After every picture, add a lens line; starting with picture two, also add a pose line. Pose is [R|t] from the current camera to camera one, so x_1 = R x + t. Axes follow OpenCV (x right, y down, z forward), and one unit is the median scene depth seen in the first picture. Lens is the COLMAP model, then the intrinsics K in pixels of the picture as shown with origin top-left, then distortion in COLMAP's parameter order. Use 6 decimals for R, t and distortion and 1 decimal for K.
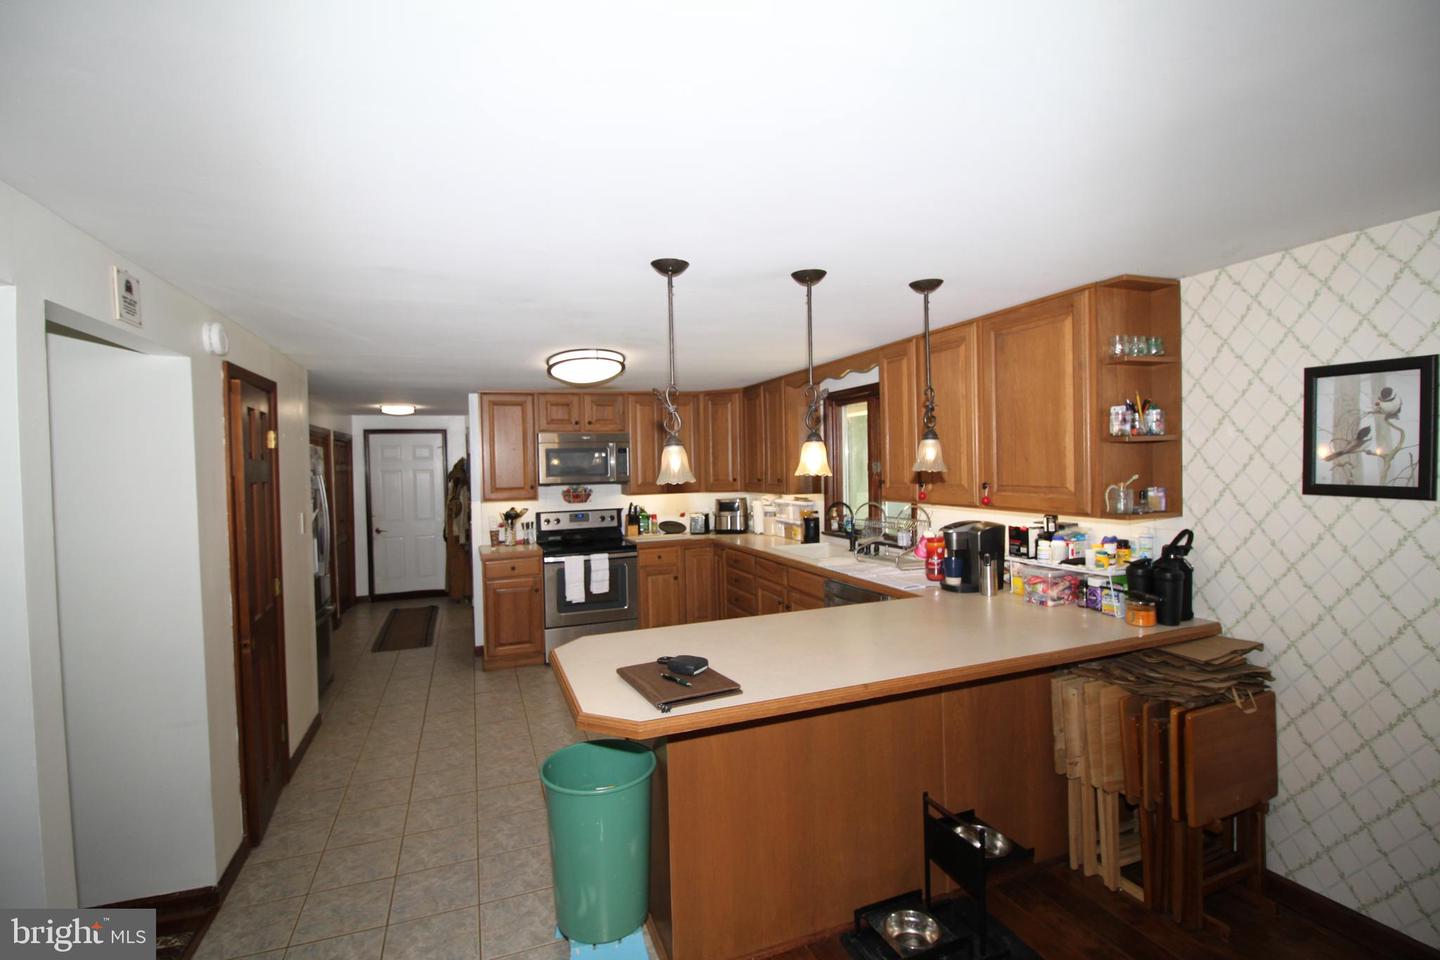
lens RADIAL K [[667.2, 0, 719.1], [0, 667.2, 475.3], [0, 0, 1]] dist [-0.001879, -0.011851]
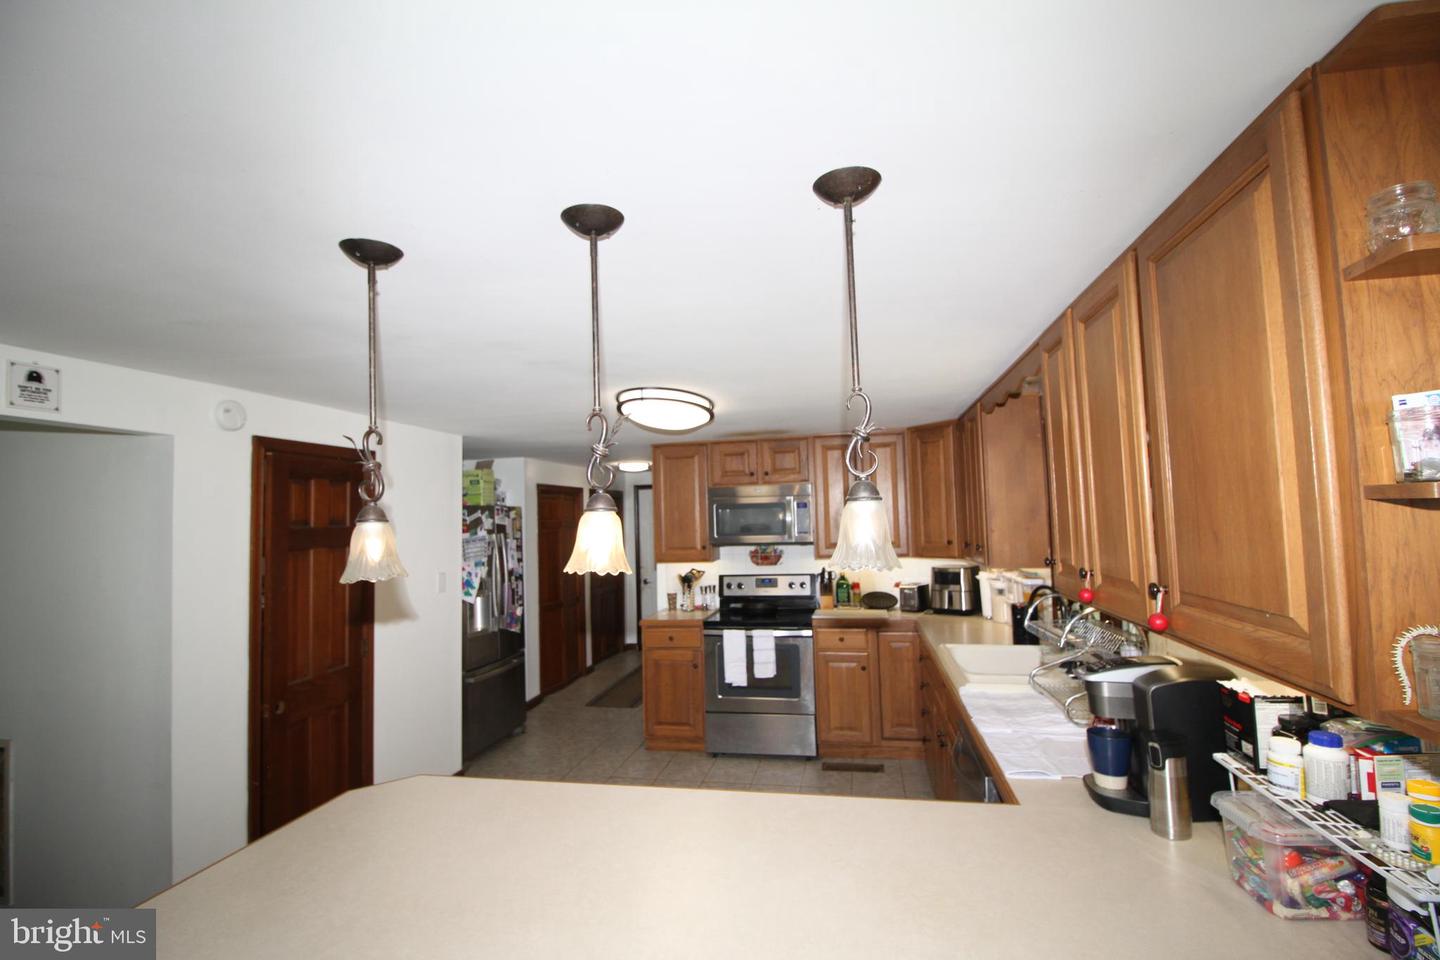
lens RADIAL K [[667.2, 0, 719.1], [0, 667.2, 475.3], [0, 0, 1]] dist [-0.001879, -0.011851]
pose [[0.844609, -0.034922, -0.534243, 0.214389], [-0.001776, 0.997682, -0.068024, -0.017512], [0.535380, 0.058403, 0.842589, 0.240580]]
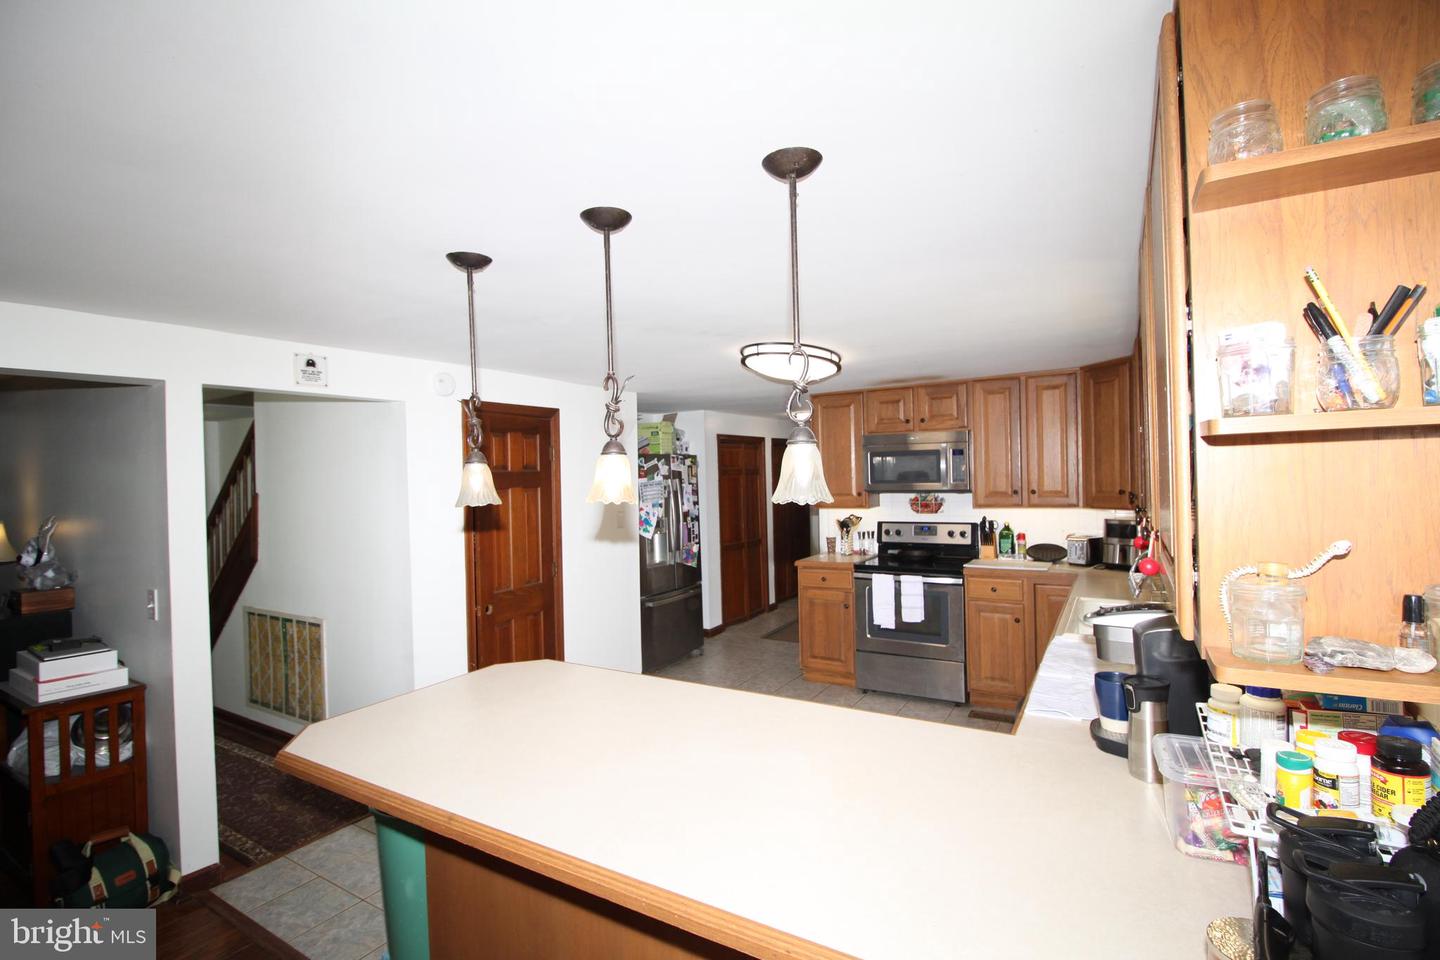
lens RADIAL K [[667.2, 0, 719.1], [0, 667.2, 475.3], [0, 0, 1]] dist [-0.001879, -0.011851]
pose [[0.620379, 0.010519, -0.784232, 0.312618], [-0.006190, 0.999945, 0.008516, -0.014326], [0.784278, -0.000429, 0.620409, 0.268256]]
